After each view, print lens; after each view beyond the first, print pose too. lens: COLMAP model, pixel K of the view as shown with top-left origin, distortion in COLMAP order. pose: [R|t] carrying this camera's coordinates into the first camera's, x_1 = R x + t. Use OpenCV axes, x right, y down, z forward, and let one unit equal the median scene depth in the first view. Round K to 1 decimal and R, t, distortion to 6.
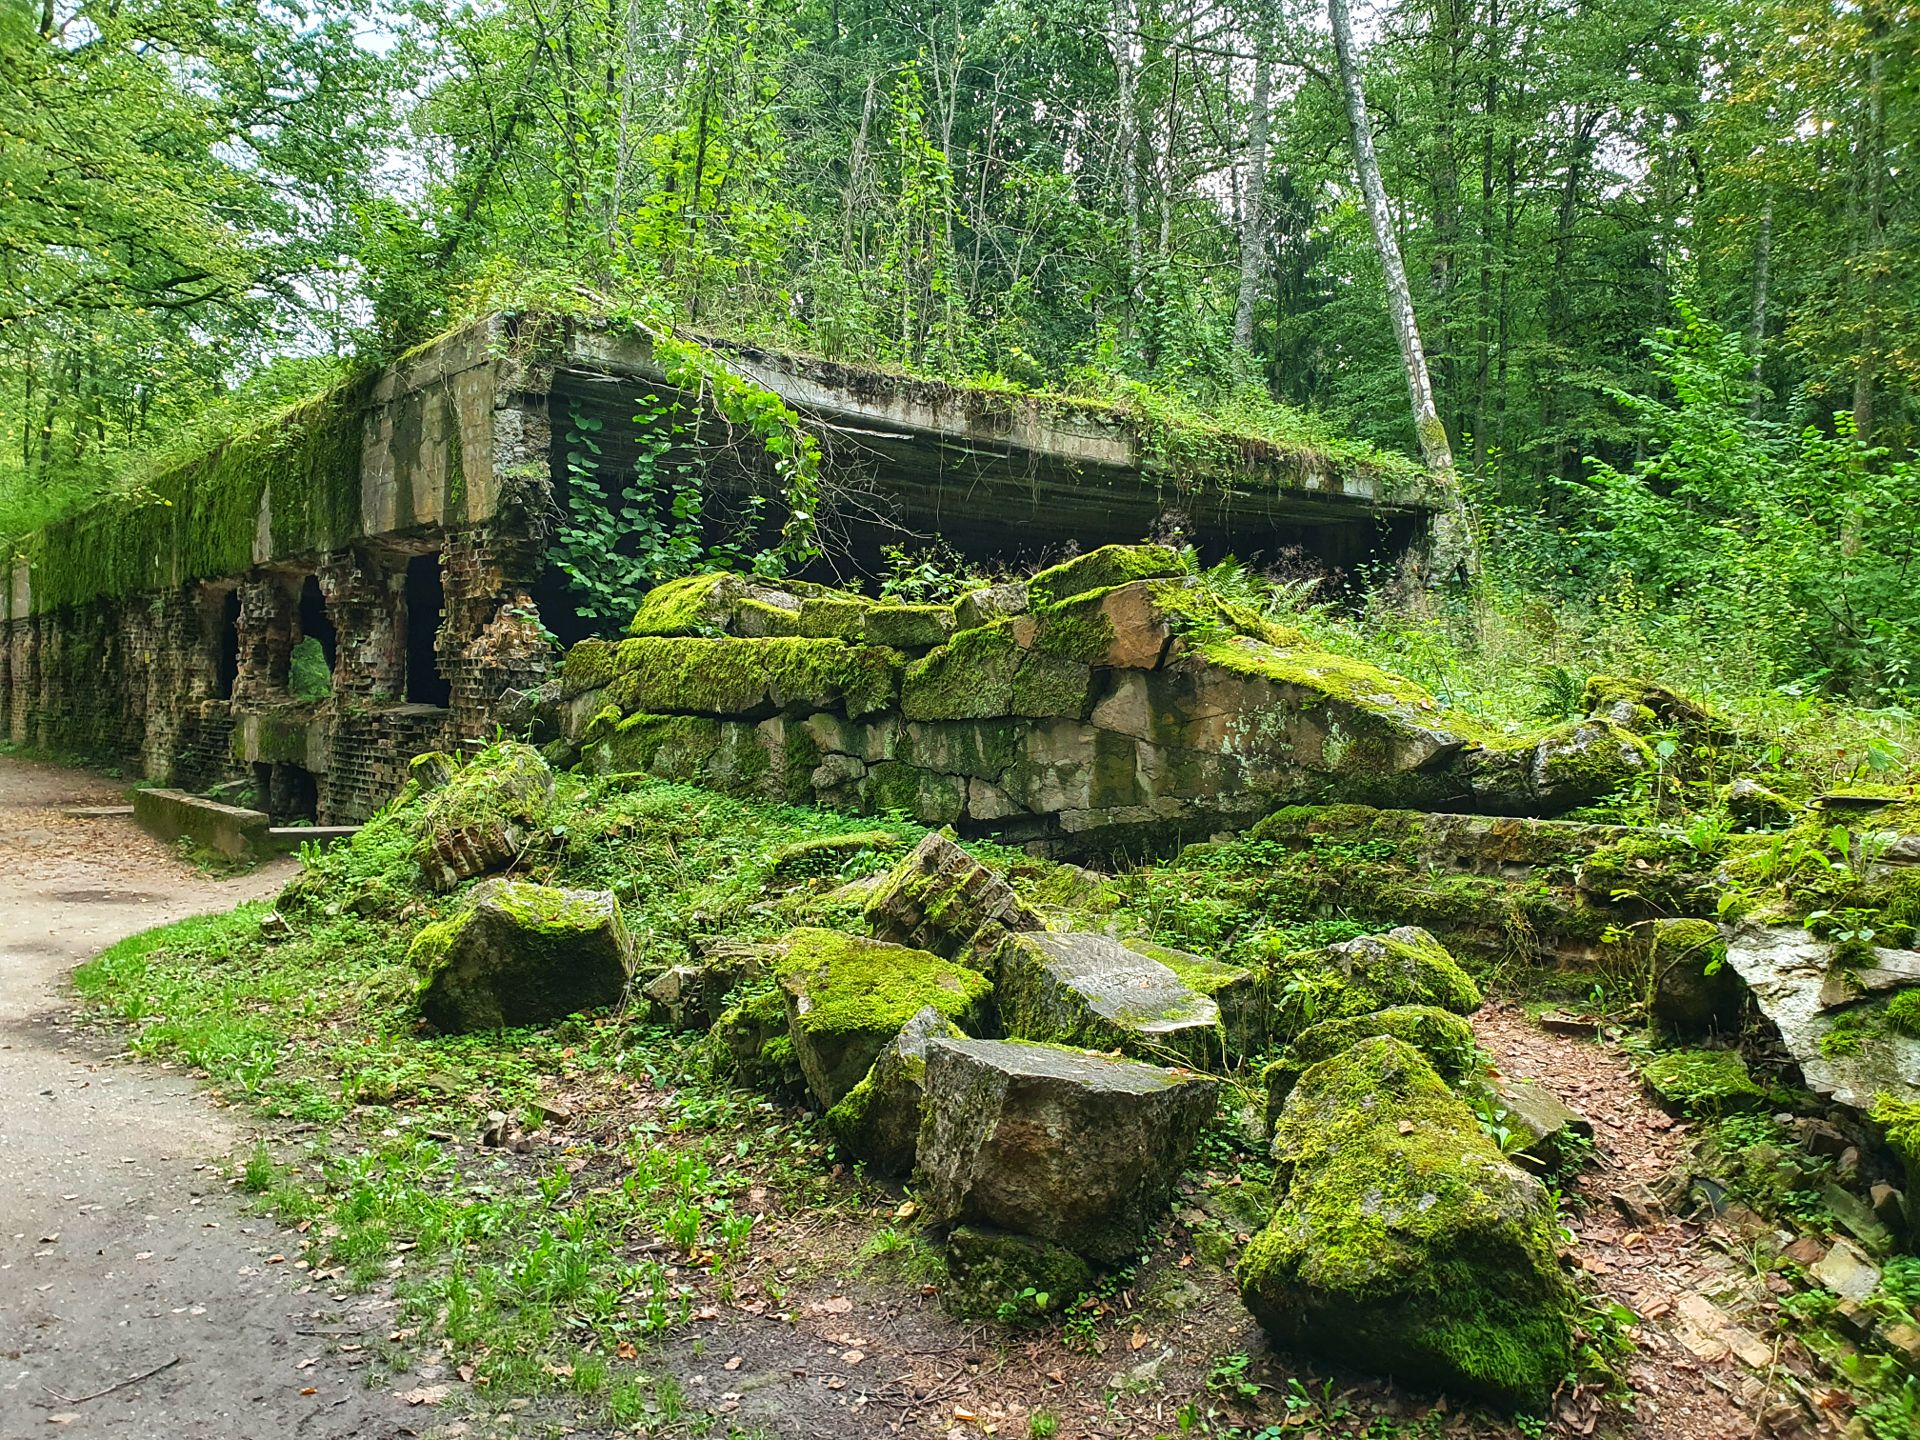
lens RADIAL K [[1523.5, 0, 960.0], [0, 1523.5, 720.0], [0, 0, 1]] dist [0.009649, 0.005470]
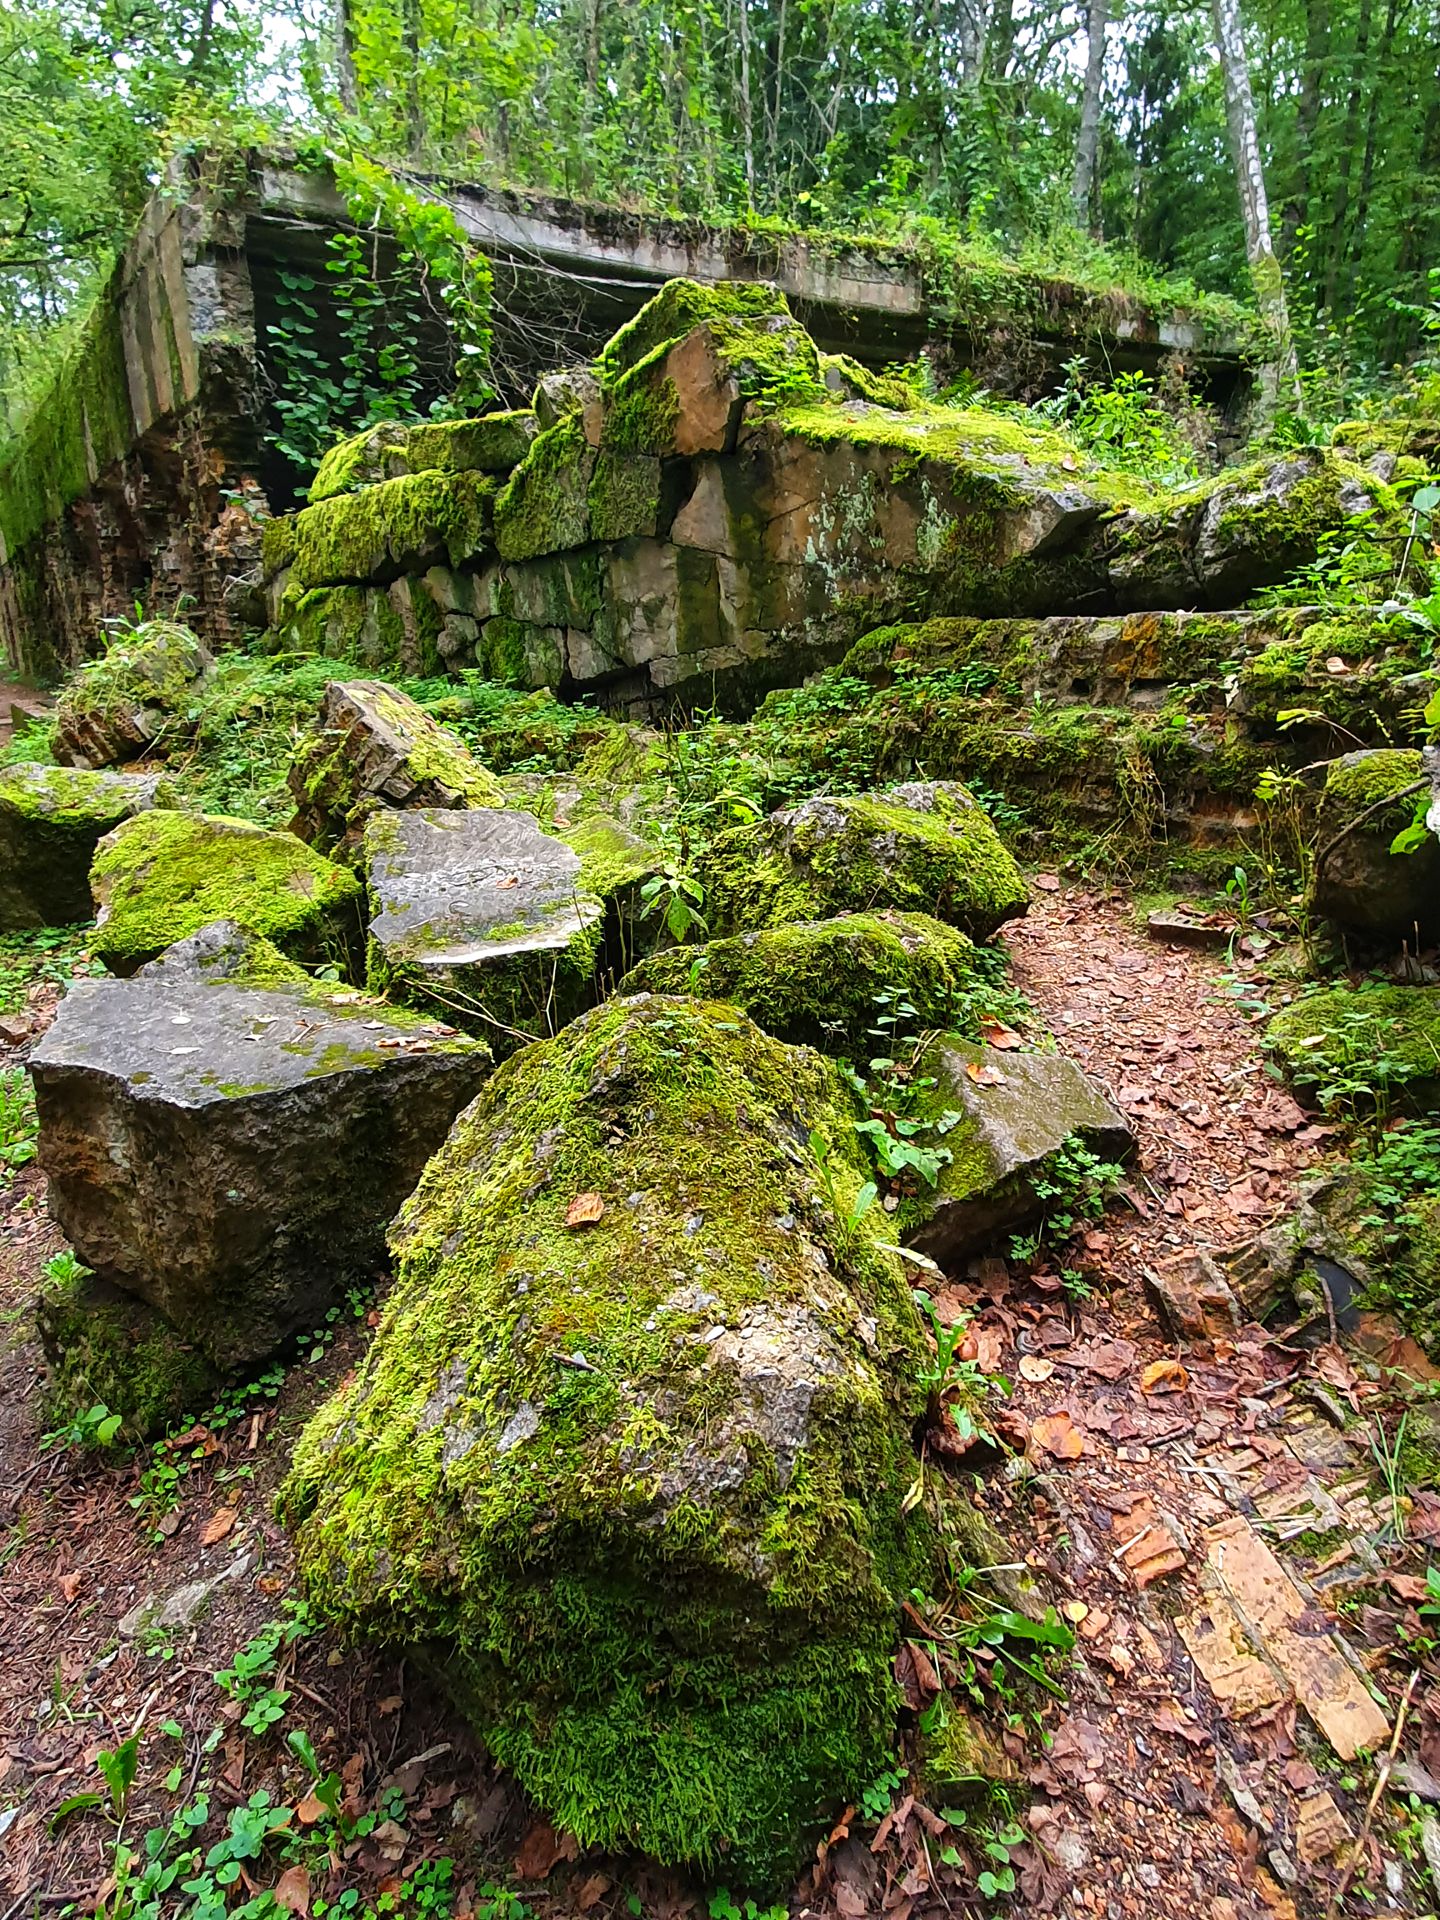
lens RADIAL K [[1234.6, 0, 720.0], [0, 1234.6, 960.0], [0, 0, 1]] dist [0.011096, -0.005029]
pose [[0.992165, -0.008650, -0.124632, 0.199576], [0.039704, 0.967712, 0.248910, 0.056545], [0.118455, -0.251908, 0.960474, 0.357467]]
